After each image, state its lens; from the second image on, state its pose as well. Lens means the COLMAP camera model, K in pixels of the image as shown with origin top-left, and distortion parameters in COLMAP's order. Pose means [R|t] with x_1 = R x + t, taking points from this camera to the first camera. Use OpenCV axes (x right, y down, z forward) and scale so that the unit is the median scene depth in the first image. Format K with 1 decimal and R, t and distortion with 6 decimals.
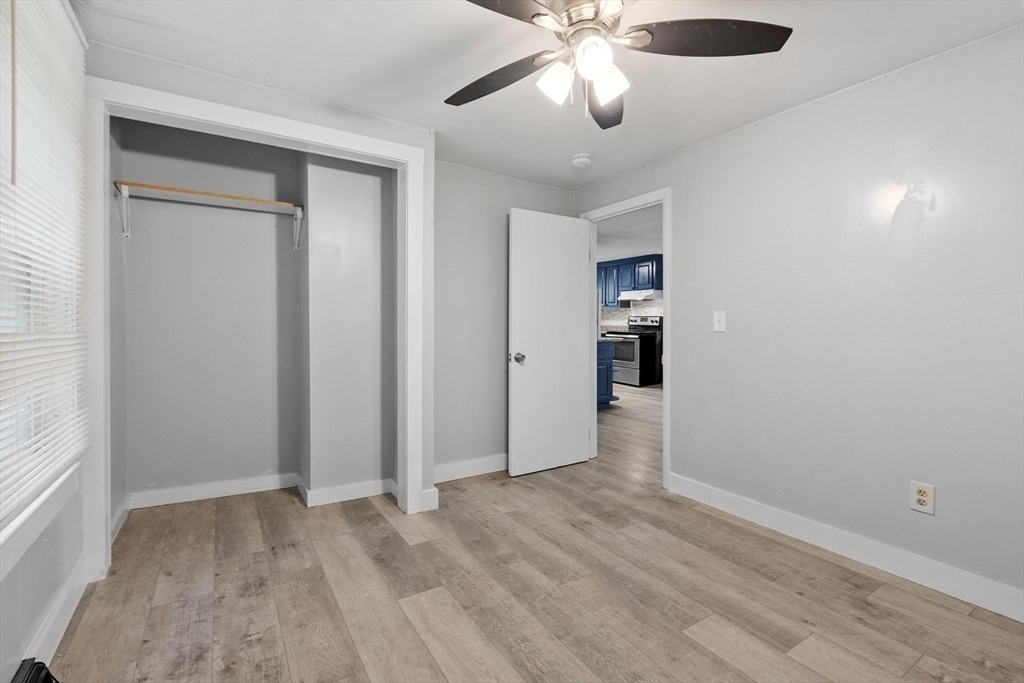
lens RADIAL K [[450.2, 0, 516.6], [0, 450.2, 330.9], [0, 0, 1]] dist [-0.002086, 0.001022]
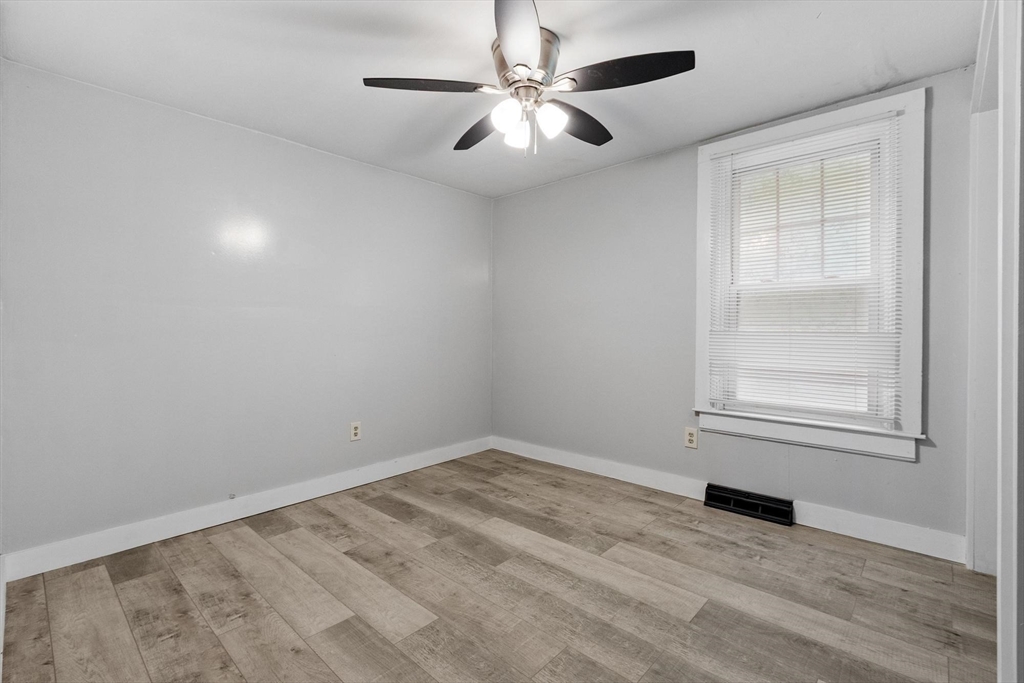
lens RADIAL K [[450.2, 0, 516.3], [0, 450.2, 336.4], [0, 0, 1]] dist [-0.002086, 0.001022]
pose [[-0.966816, -0.001047, -0.255472, 0.441758], [-0.007995, 0.999626, 0.026160, -0.022643], [0.255350, 0.027335, -0.966462, 1.959439]]
